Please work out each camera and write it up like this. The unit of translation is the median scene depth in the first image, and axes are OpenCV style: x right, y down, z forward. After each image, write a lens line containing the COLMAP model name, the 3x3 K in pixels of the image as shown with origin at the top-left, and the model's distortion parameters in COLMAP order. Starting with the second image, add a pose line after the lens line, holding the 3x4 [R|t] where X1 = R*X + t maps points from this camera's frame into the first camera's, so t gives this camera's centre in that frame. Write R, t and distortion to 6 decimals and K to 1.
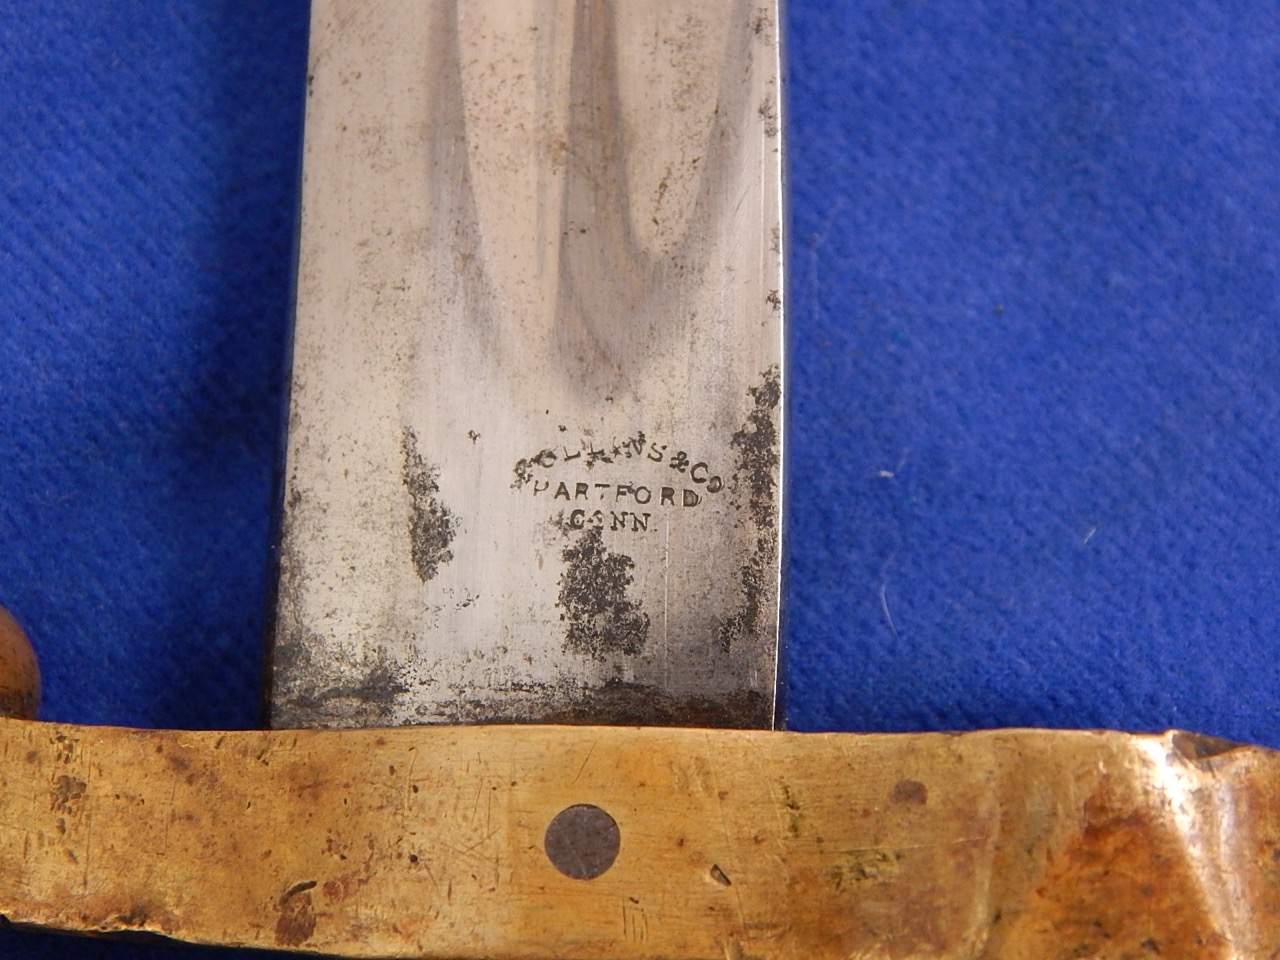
lens RADIAL K [[2030.8, 0, 640.0], [0, 2030.8, 480.0], [0, 0, 1]] dist [-0.036290, -0.056917]
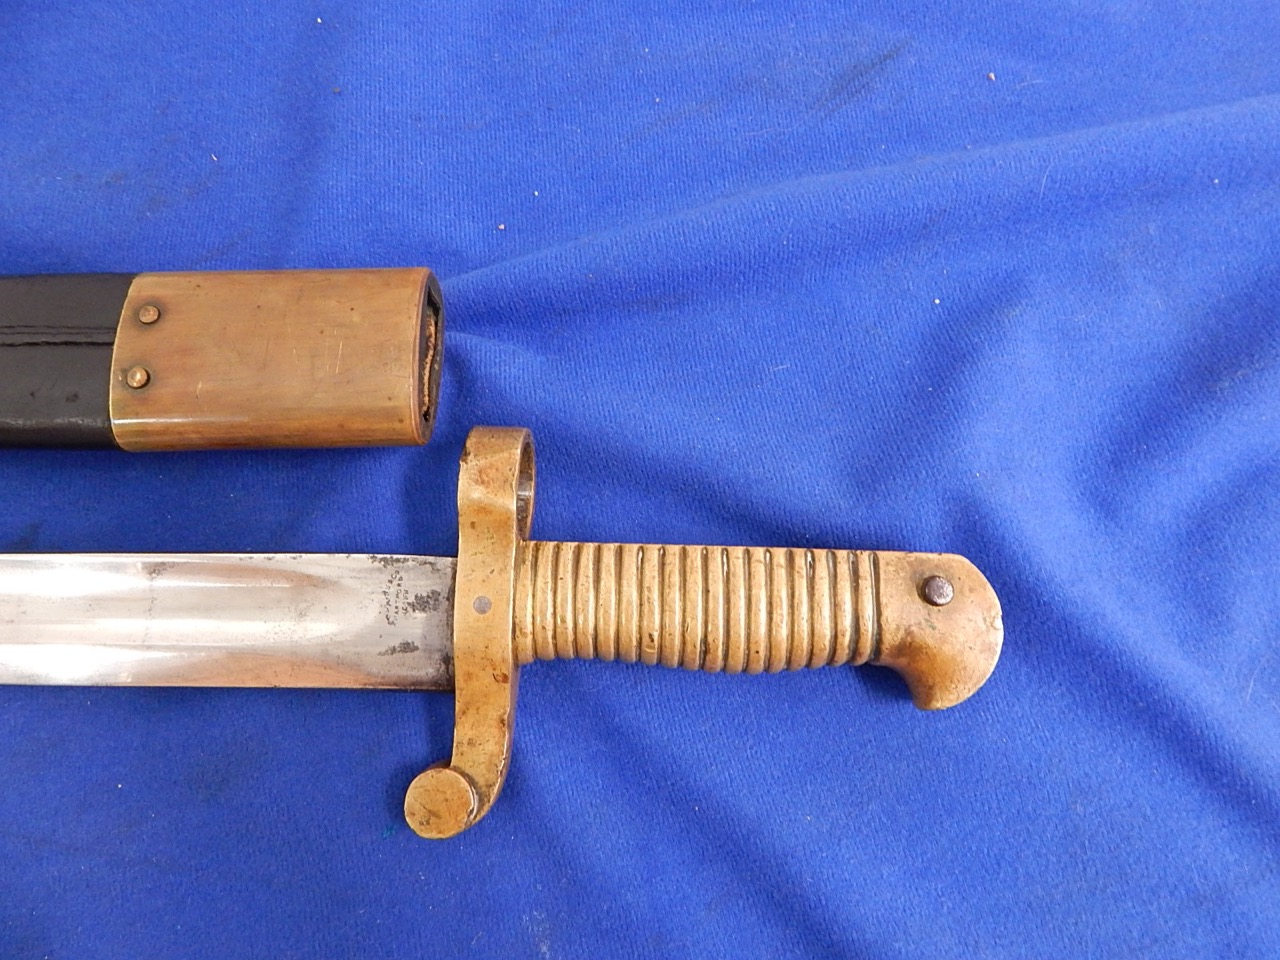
lens RADIAL K [[829.9, 0, 640.0], [0, 829.9, 480.0], [0, 0, 1]] dist [-0.001233, -0.000077]
pose [[0.001470, -0.984214, 0.176977, -0.069321], [0.973712, 0.041720, 0.223931, 0.092196], [-0.227780, 0.171996, 0.958402, -0.656804]]
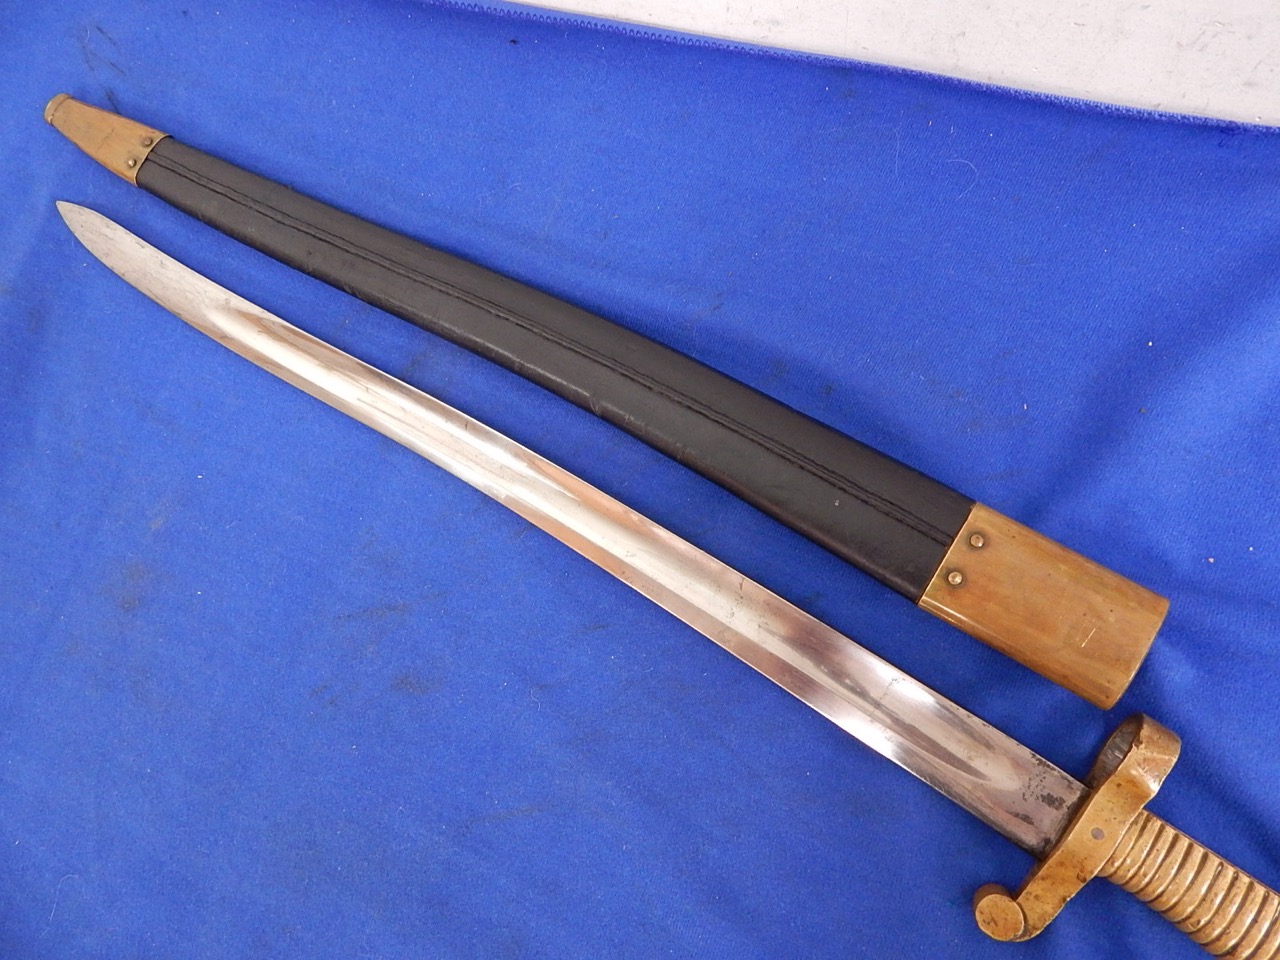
lens RADIAL K [[832.6, 0, 640.0], [0, 832.6, 480.0], [0, 0, 1]] dist [-0.007016, -0.005031]
pose [[0.513138, -0.858306, -0.000785, 0.166423], [0.854211, 0.510780, -0.097093, -1.200677], [0.083736, 0.049152, 0.995275, -1.533311]]
